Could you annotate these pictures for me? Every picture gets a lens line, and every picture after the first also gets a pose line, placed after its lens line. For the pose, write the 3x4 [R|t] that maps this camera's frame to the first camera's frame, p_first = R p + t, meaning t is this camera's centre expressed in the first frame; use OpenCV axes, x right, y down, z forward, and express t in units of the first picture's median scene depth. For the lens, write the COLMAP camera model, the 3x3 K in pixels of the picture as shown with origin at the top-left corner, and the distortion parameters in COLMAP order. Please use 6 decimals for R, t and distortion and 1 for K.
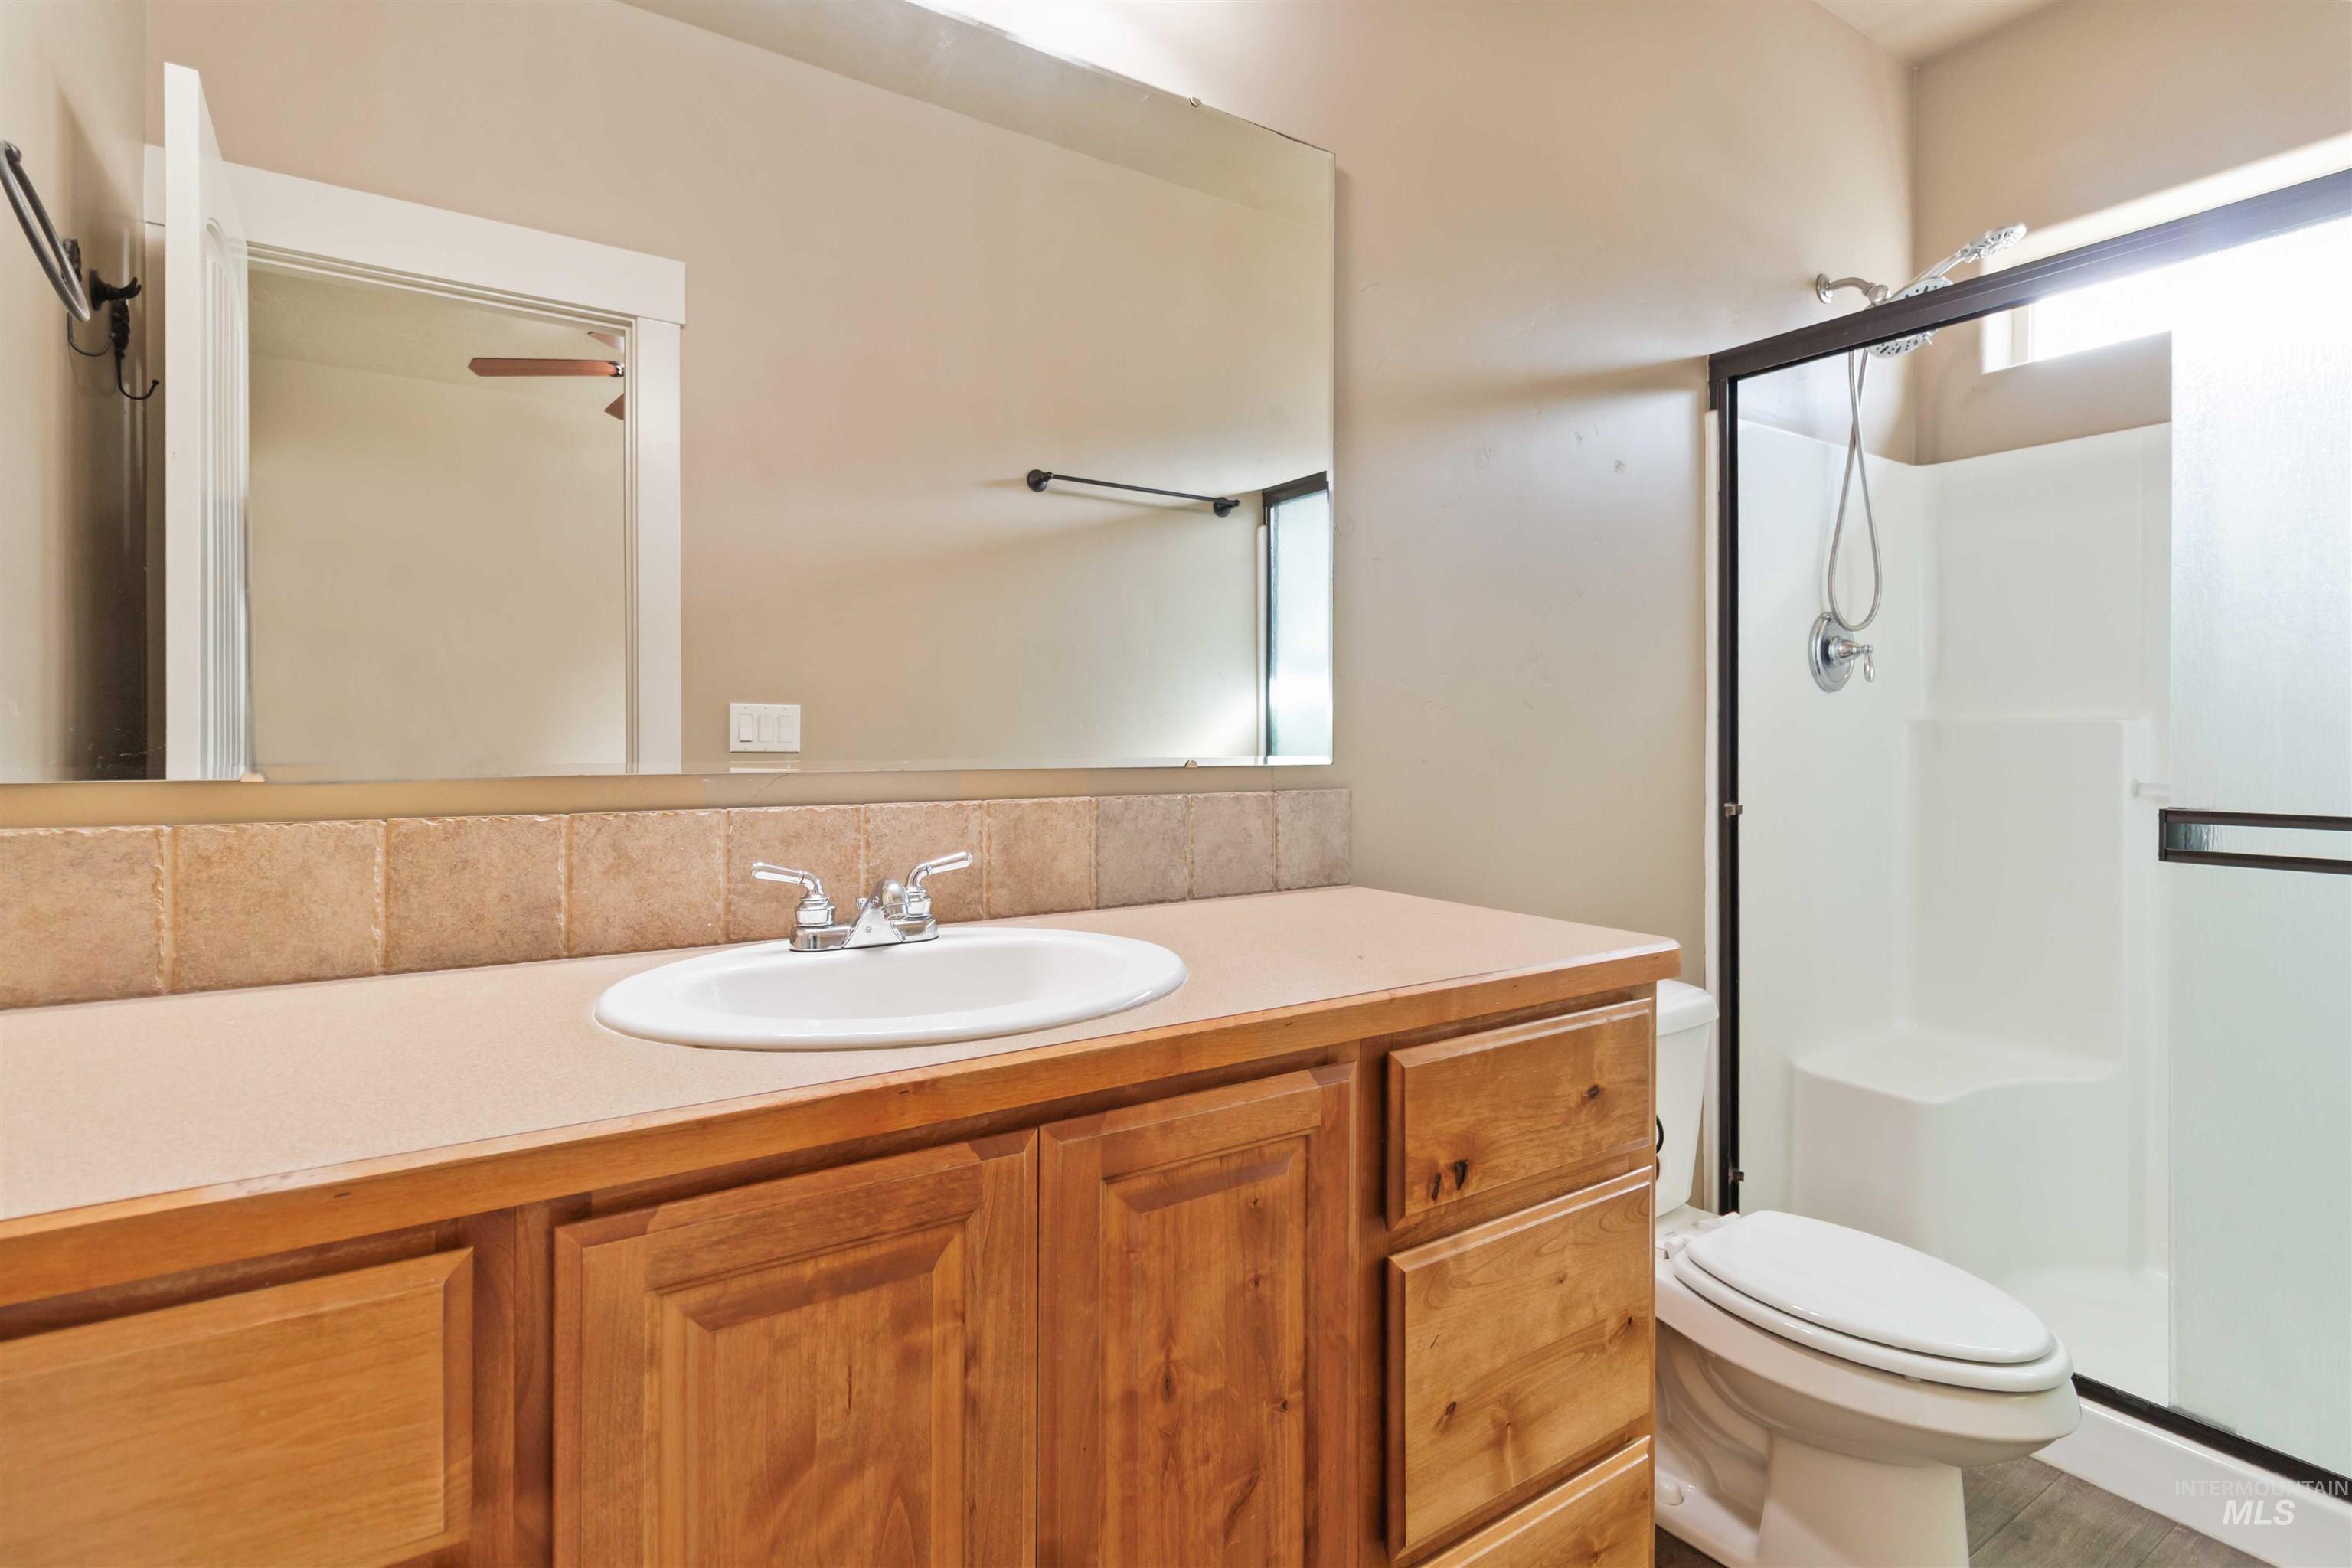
lens RADIAL K [[1104.4, 0, 1174.0], [0, 1104.4, 734.5], [0, 0, 1]] dist [0.000036, 0.000216]
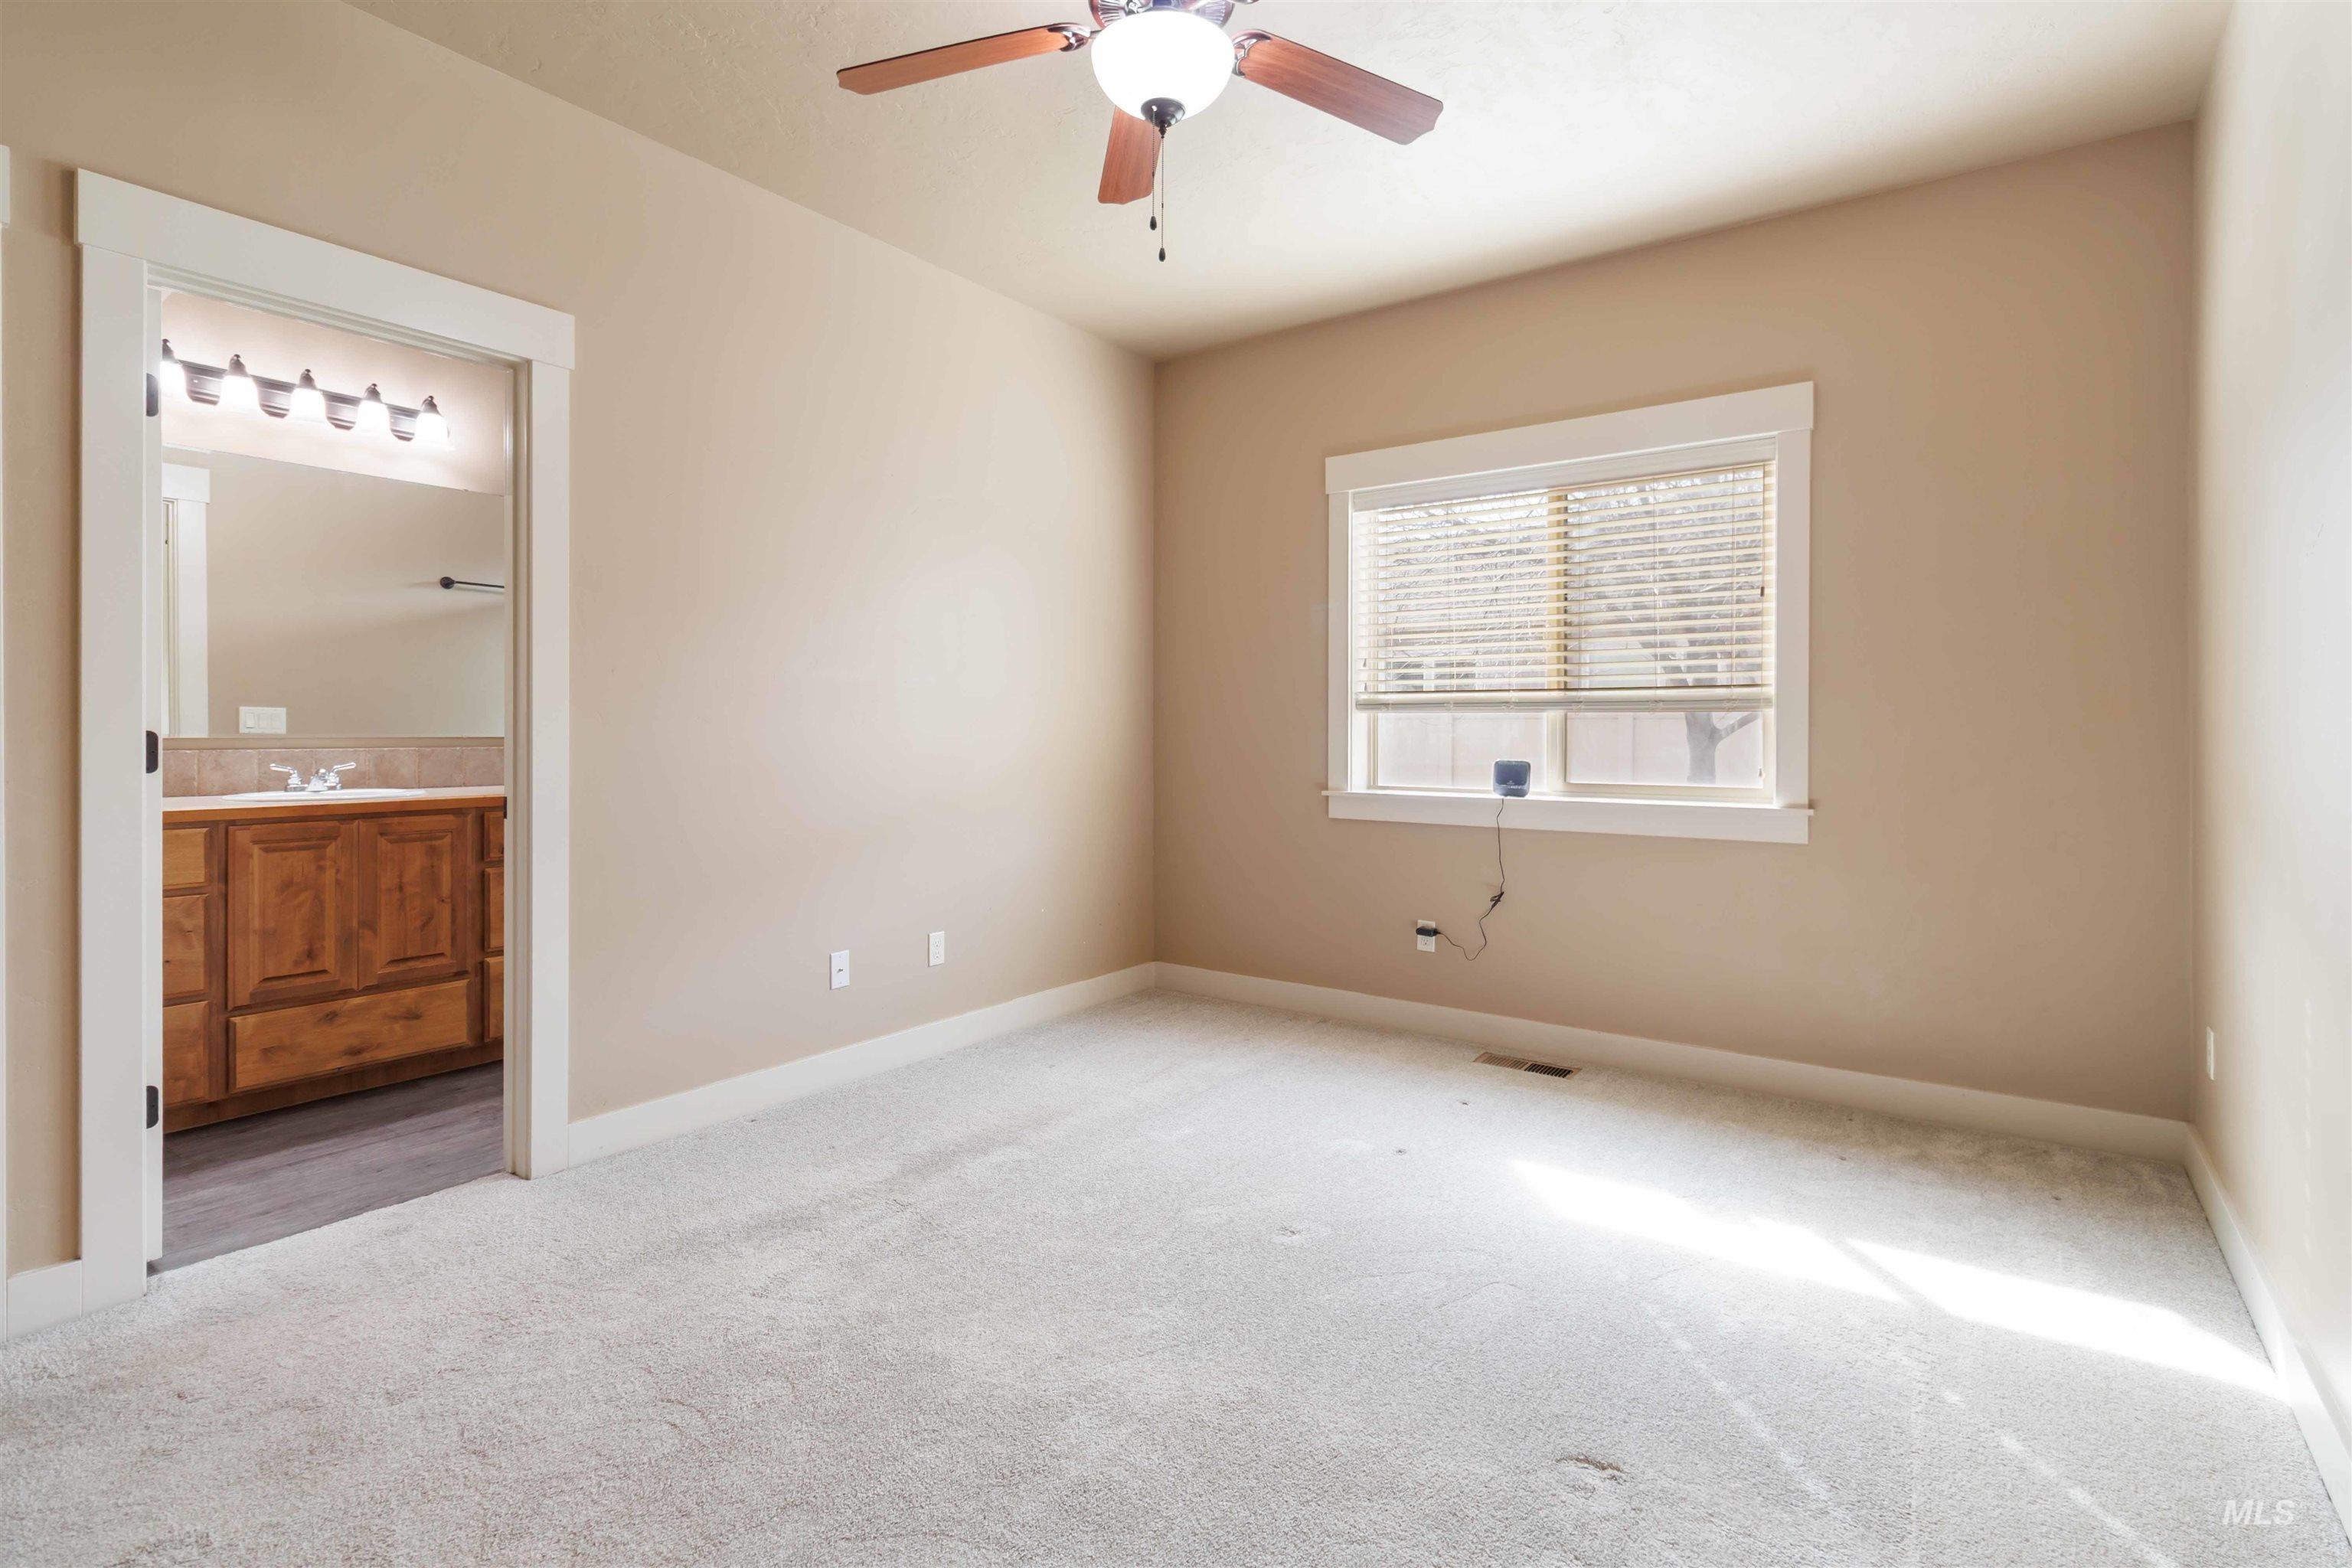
lens RADIAL K [[1104.4, 0, 1174.0], [0, 1104.4, 734.5], [0, 0, 1]] dist [0.000036, 0.000216]
pose [[0.937825, 0.002466, 0.347099, 1.184722], [-0.004777, 0.999972, 0.005805, -0.002652], [-0.347075, -0.007102, 0.937810, -3.579756]]
